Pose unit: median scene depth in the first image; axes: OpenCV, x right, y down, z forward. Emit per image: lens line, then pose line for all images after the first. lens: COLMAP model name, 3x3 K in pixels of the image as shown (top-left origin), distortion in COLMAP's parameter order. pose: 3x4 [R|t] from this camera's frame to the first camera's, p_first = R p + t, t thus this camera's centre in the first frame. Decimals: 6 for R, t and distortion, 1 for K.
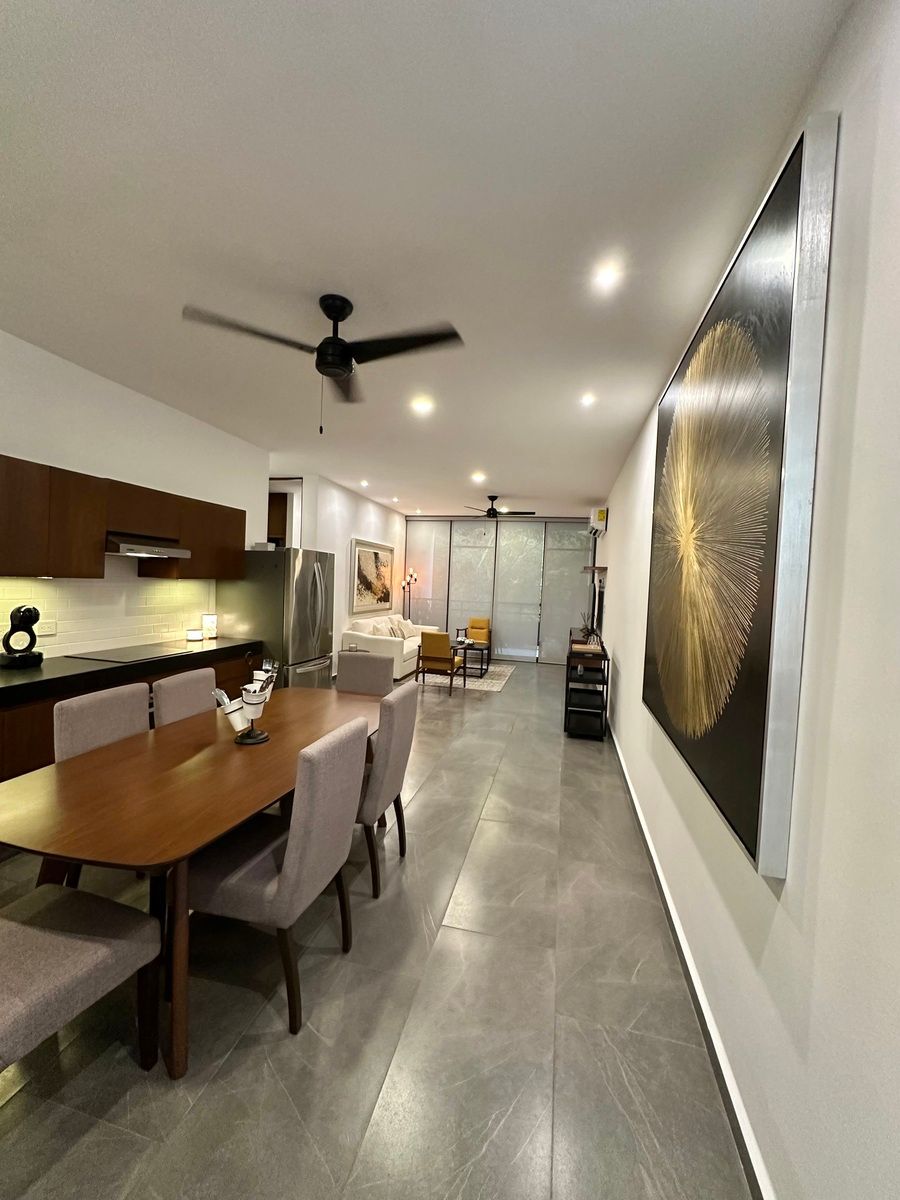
lens RADIAL K [[478.2, 0, 447.7], [0, 478.2, 600.9], [0, 0, 1]] dist [-0.004666, 0.000680]
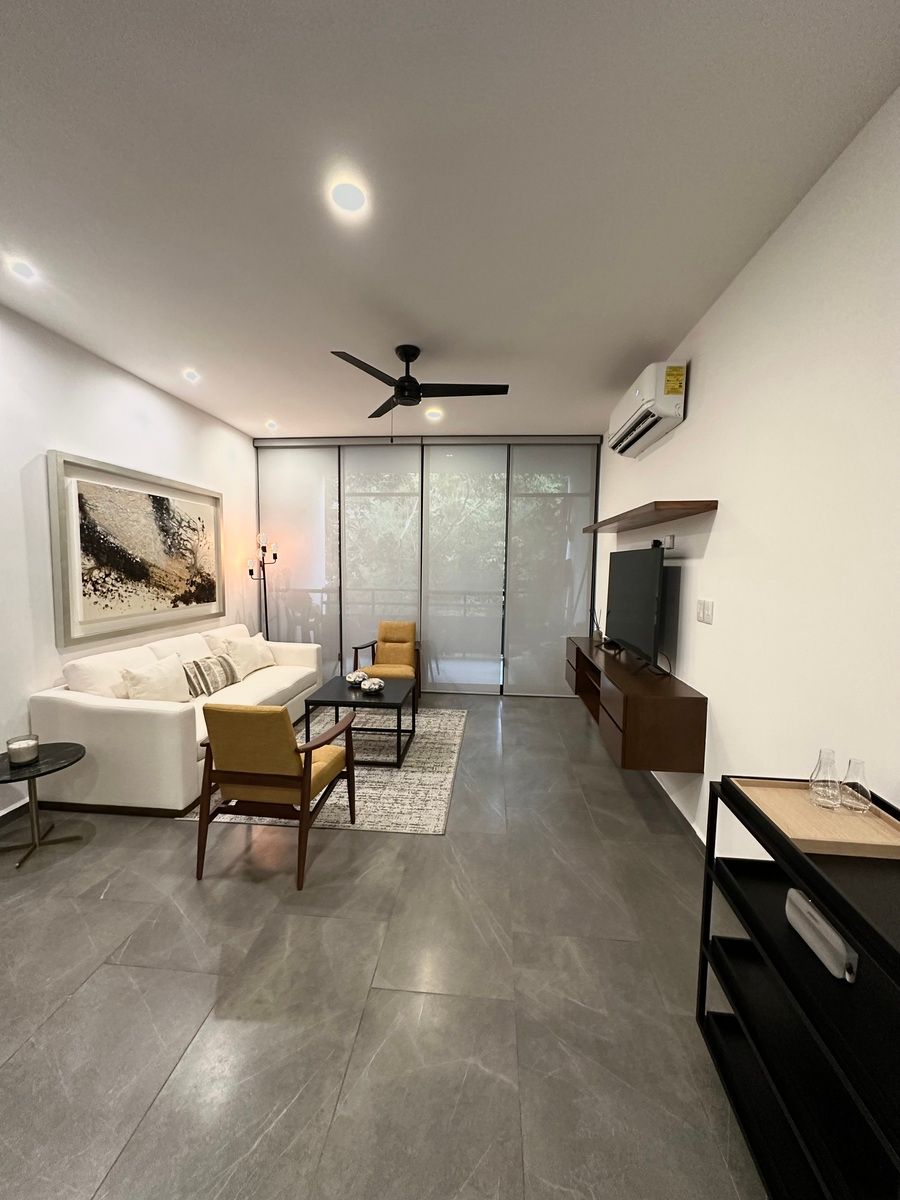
lens RADIAL K [[478.2, 0, 447.4], [0, 478.2, 600.6], [0, 0, 1]] dist [-0.004666, 0.000680]
pose [[0.989274, -0.043608, 0.139407, 0.163488], [0.037618, 0.998264, 0.045319, -0.040627], [-0.141141, -0.039589, 0.989198, 1.533861]]
